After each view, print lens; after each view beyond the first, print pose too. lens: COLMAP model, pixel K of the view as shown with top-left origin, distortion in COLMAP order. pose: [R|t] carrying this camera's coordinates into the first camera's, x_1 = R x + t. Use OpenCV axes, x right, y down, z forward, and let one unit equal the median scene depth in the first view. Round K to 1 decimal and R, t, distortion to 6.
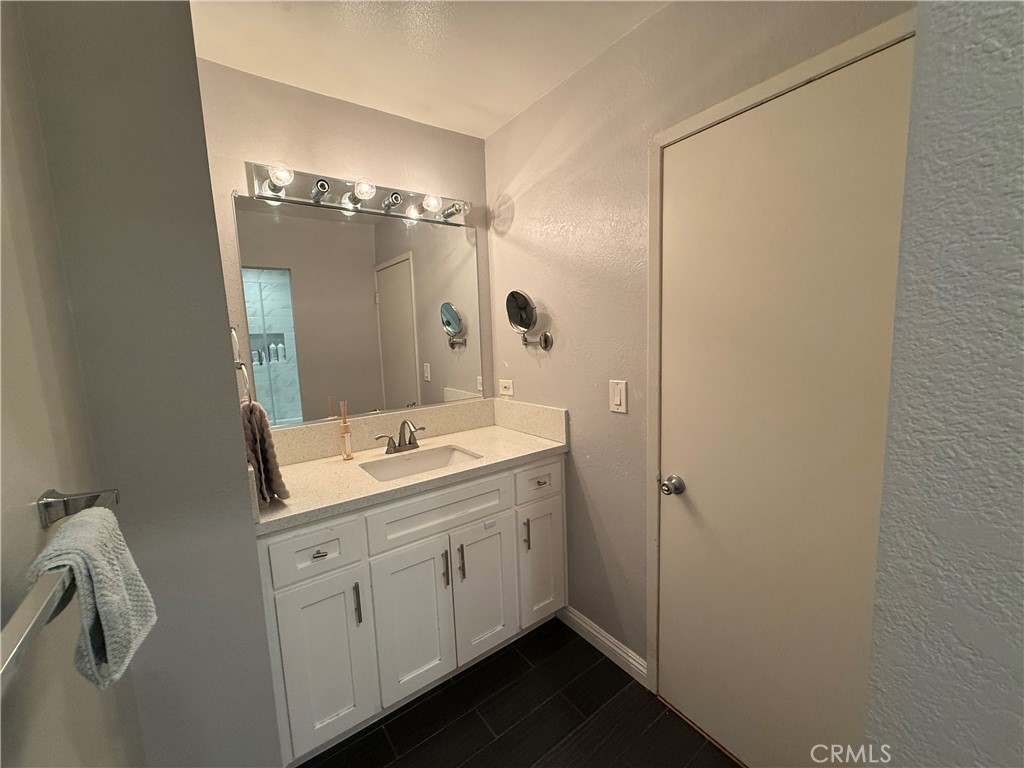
lens RADIAL K [[408.9, 0, 505.5], [0, 408.9, 387.9], [0, 0, 1]] dist [-0.000265, 0.000444]
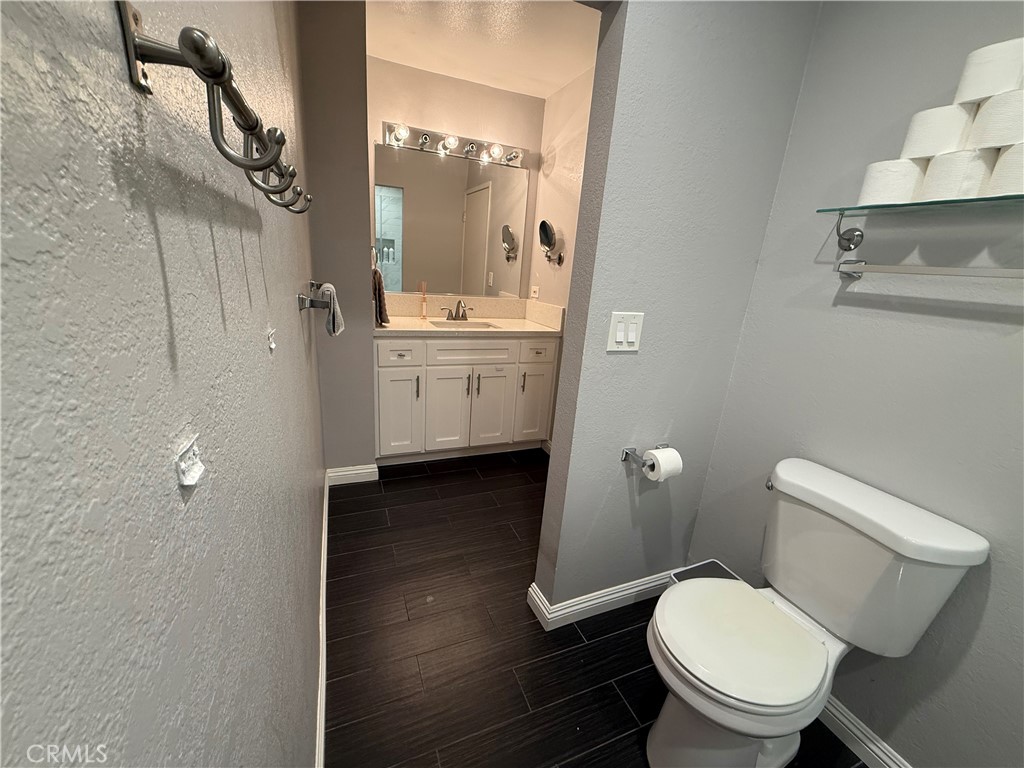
lens RADIAL K [[408.9, 0, 506.5], [0, 408.9, 389.8], [0, 0, 1]] dist [-0.000265, 0.000444]
pose [[0.965755, 0.173523, -0.192889, 0.284607], [-0.138920, 0.973729, 0.180424, 0.104827], [0.219130, -0.147449, 0.964490, -0.518710]]
